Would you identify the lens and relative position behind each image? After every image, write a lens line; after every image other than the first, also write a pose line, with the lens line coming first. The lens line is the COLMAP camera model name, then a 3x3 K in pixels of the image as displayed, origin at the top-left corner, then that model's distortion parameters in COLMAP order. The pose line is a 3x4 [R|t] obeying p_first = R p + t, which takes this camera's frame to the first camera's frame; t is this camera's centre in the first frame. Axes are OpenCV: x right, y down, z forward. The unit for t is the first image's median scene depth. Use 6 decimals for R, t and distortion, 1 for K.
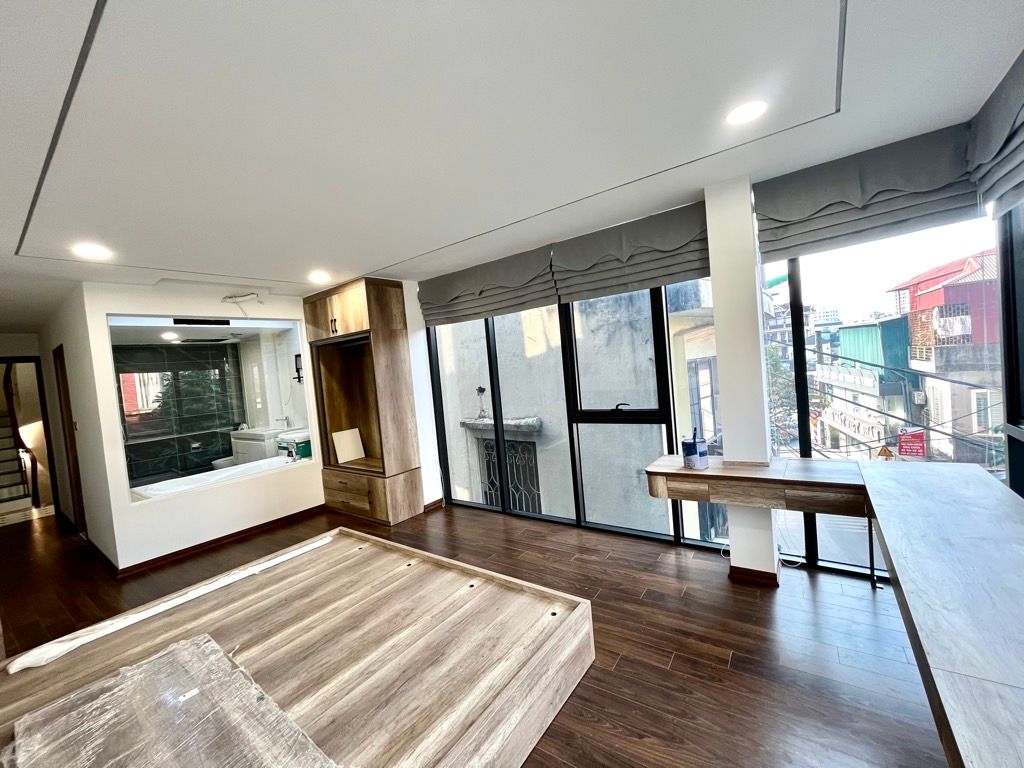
lens RADIAL K [[410.6, 0, 511.2], [0, 410.6, 381.4], [0, 0, 1]] dist [-0.001488, -0.001006]
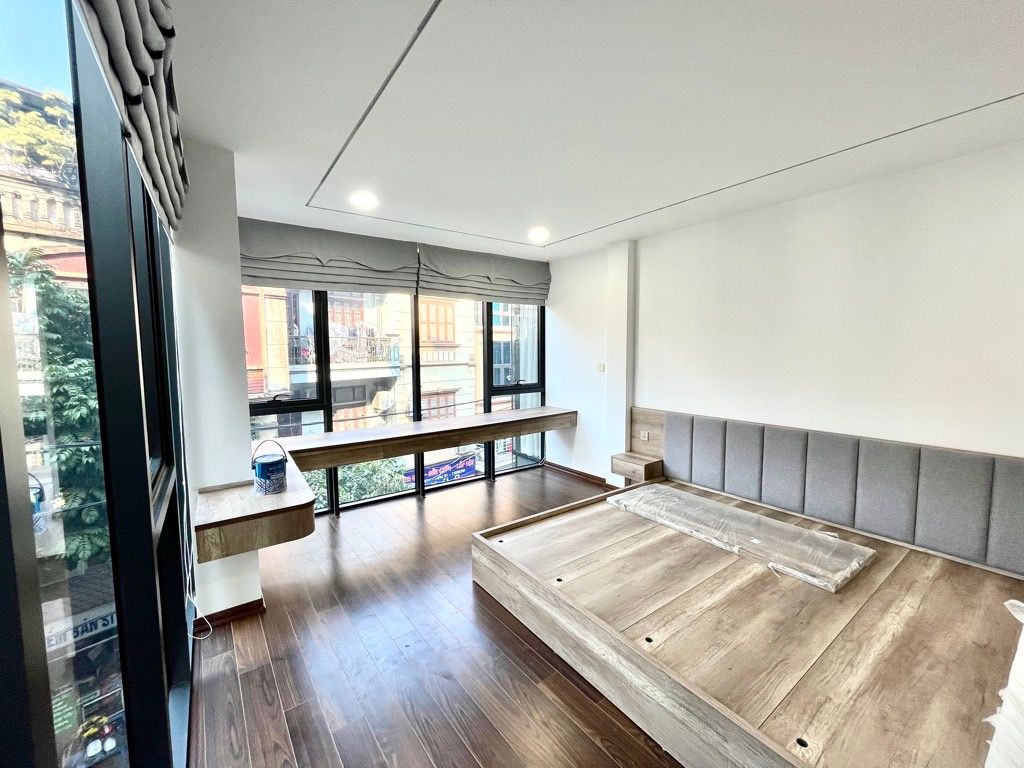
lens RADIAL K [[410.6, 0, 508.8], [0, 410.6, 378.3], [0, 0, 1]] dist [-0.001488, -0.001006]
pose [[-0.946344, 0.076014, 0.314095, -0.171475], [0.107220, 0.990742, 0.083274, -0.020691], [-0.304857, 0.112482, -0.945733, 1.017397]]
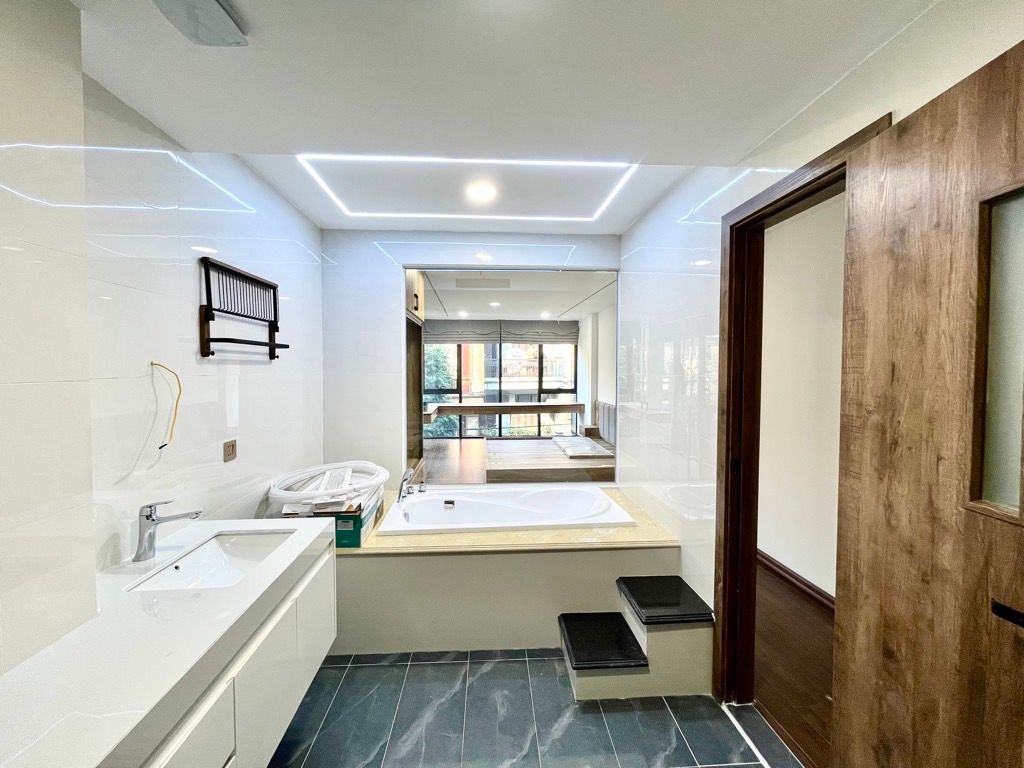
lens RADIAL K [[410.6, 0, 509.6], [0, 410.6, 382.0], [0, 0, 1]] dist [-0.001488, -0.001006]
pose [[-0.649966, 0.064559, 0.757216, -1.236493], [0.087486, 0.996117, -0.009832, 0.059121], [-0.754911, 0.059855, -0.653090, 1.470532]]
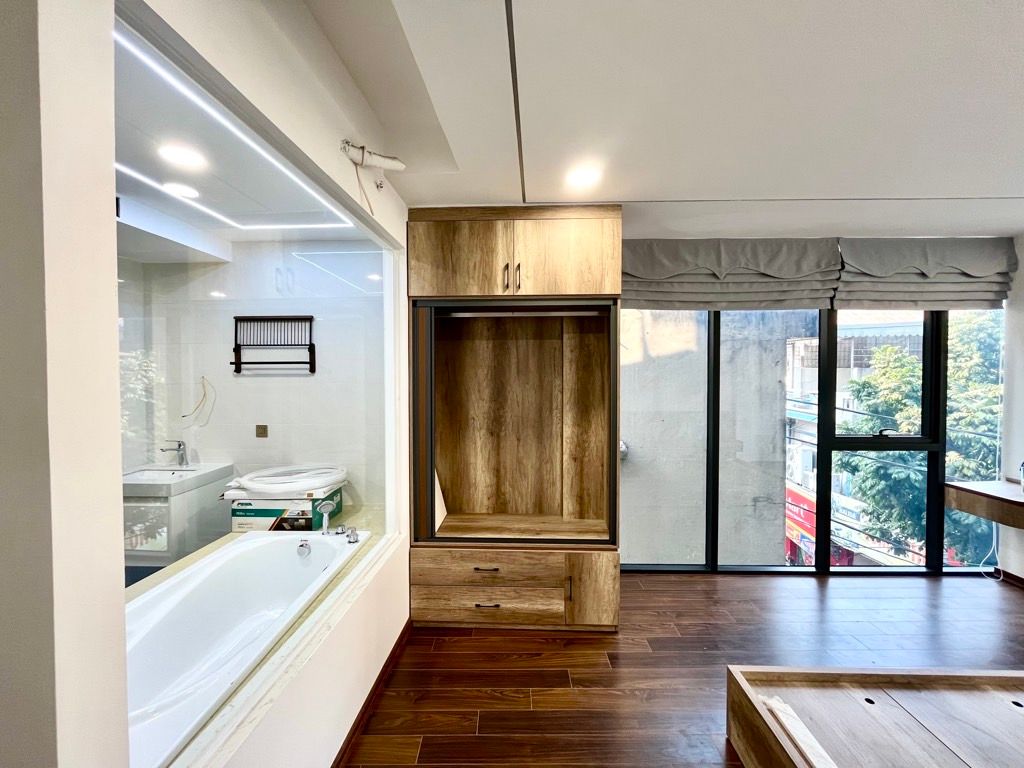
lens RADIAL K [[410.6, 0, 511.9], [0, 410.6, 380.9], [0, 0, 1]] dist [-0.001488, -0.001006]
pose [[0.817992, 0.077322, 0.570008, -0.755298], [-0.050667, 0.996758, -0.062502, 0.038152], [-0.572993, 0.022246, 0.819258, 0.580502]]
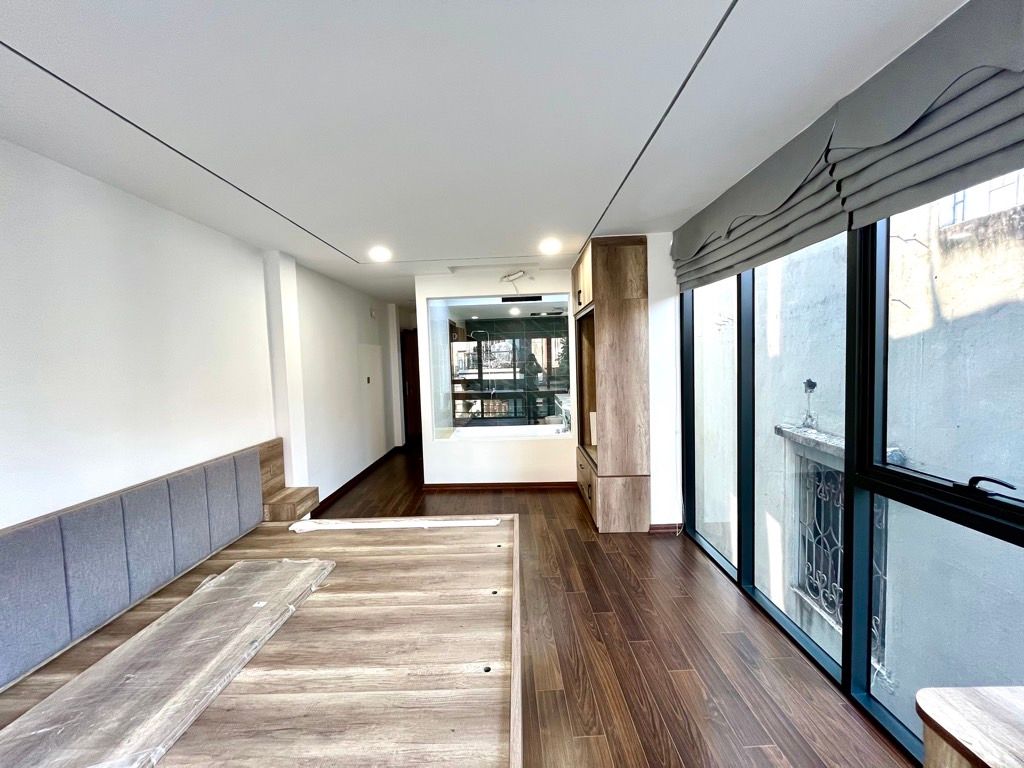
lens RADIAL K [[410.6, 0, 512.1], [0, 410.6, 380.7], [0, 0, 1]] dist [-0.001488, -0.001006]
pose [[0.589443, 0.113199, -0.799839, 0.239908], [-0.052578, 0.993410, 0.101847, -0.038203], [0.806097, -0.017979, 0.591511, 0.343745]]
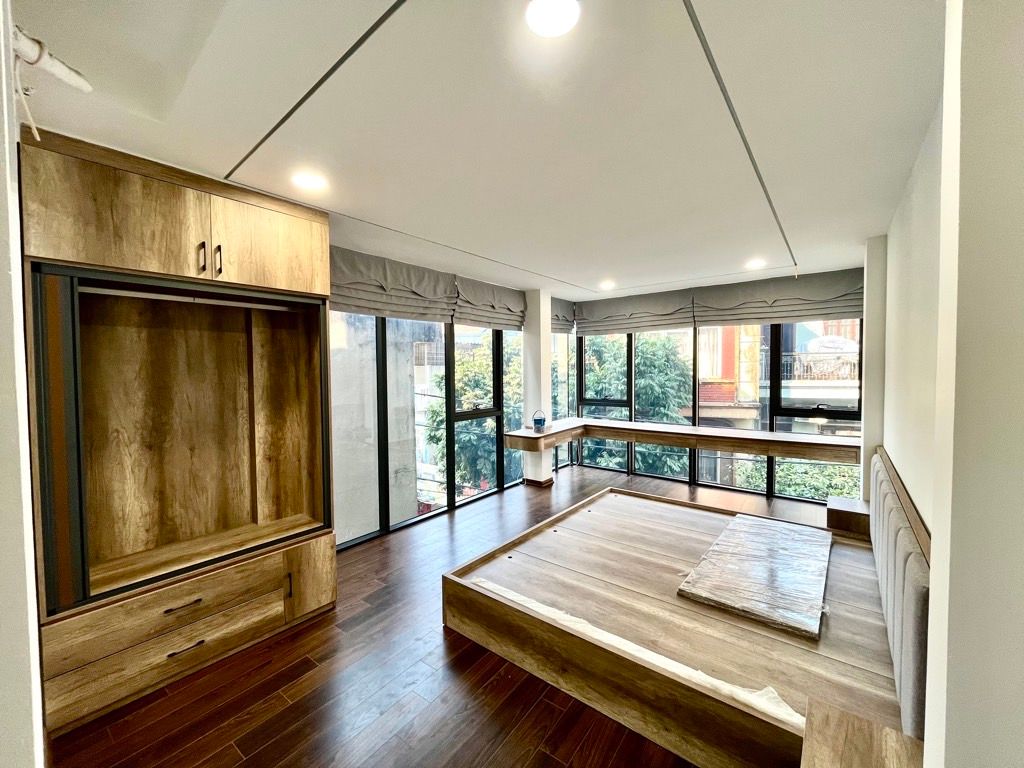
lens RADIAL K [[410.6, 0, 511.7], [0, 410.6, 380.9], [0, 0, 1]] dist [-0.001488, -0.001006]
pose [[0.034432, 0.058873, 0.997671, -0.912254], [0.045077, 0.997156, -0.060399, 0.052063], [-0.998390, 0.047052, 0.031680, 0.668817]]
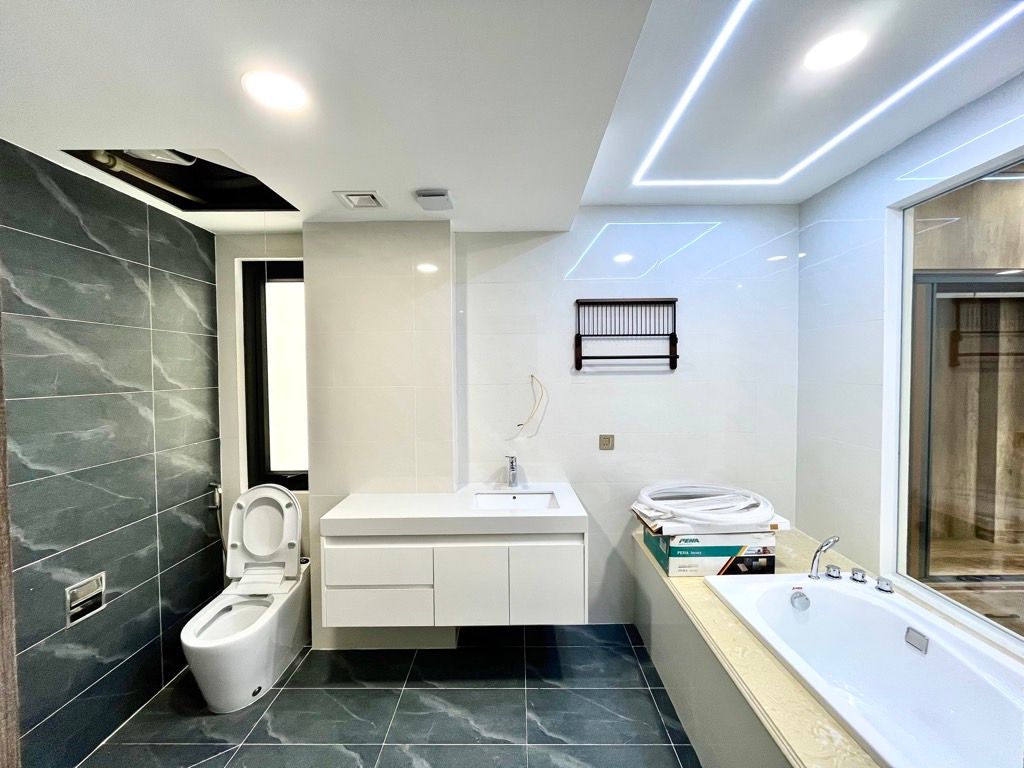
lens RADIAL K [[410.6, 0, 510.7], [0, 410.6, 381.6], [0, 0, 1]] dist [-0.001488, -0.001006]
pose [[0.794474, 0.067311, 0.603556, -1.155326], [-0.041556, 0.997535, -0.056548, 0.056111], [-0.605874, 0.019844, 0.795313, 1.037487]]
